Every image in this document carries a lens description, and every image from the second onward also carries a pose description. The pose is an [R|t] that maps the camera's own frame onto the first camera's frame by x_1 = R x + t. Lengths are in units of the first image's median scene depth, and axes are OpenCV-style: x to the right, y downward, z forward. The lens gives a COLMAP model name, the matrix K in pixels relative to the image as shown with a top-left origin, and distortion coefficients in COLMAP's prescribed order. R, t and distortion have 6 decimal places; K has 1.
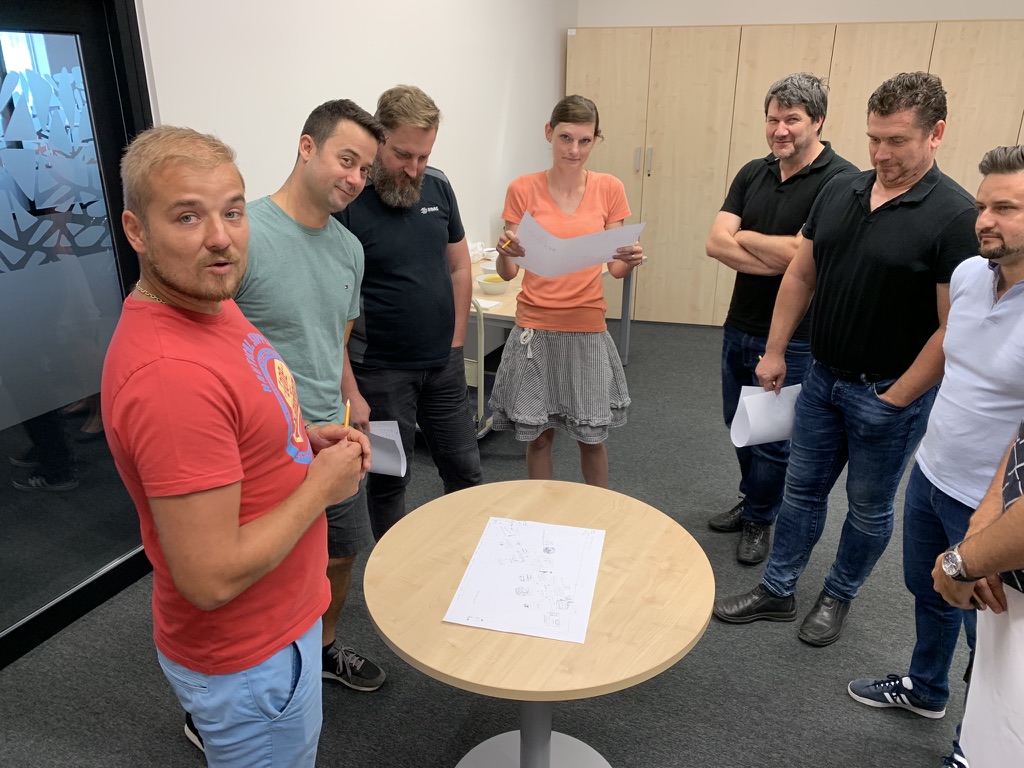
lens RADIAL K [[777.2, 0, 511.7], [0, 777.2, 383.5], [0, 0, 1]] dist [-0.000861, -0.000688]
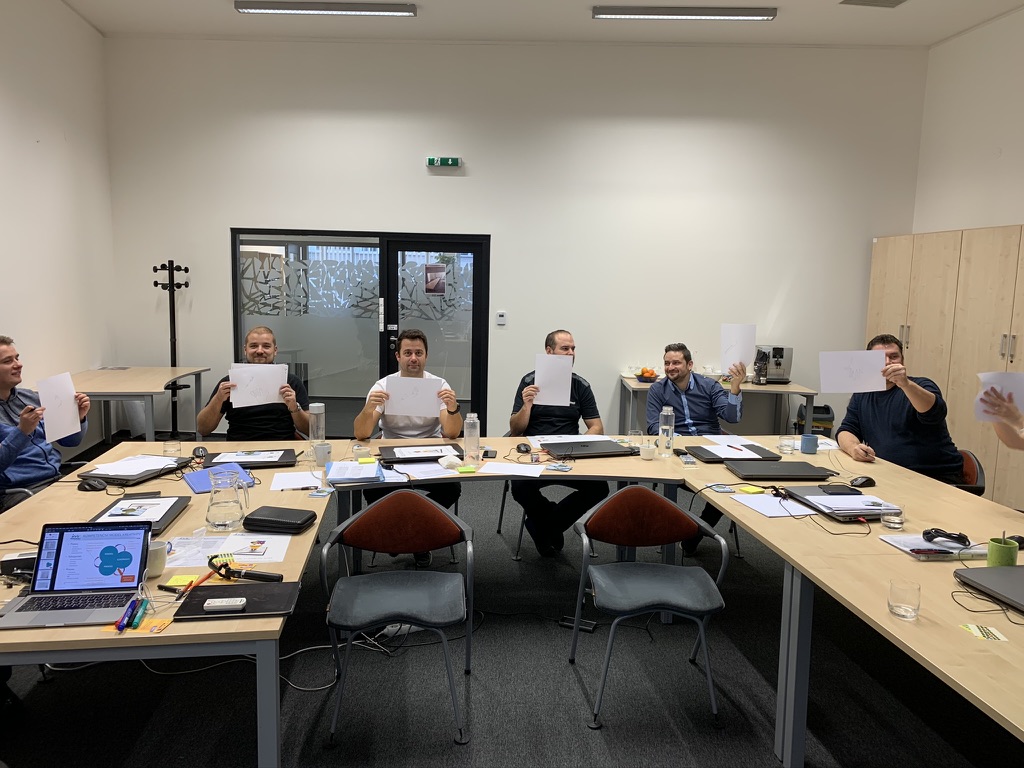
lens RADIAL K [[777.2, 0, 511.7], [0, 777.2, 382.7], [0, 0, 1]] dist [-0.000861, -0.000688]
pose [[0.437302, 0.123869, -0.890743, 1.031774], [-0.344502, 0.937988, -0.038691, 0.042495], [0.830714, 0.323783, 0.452857, -0.040114]]
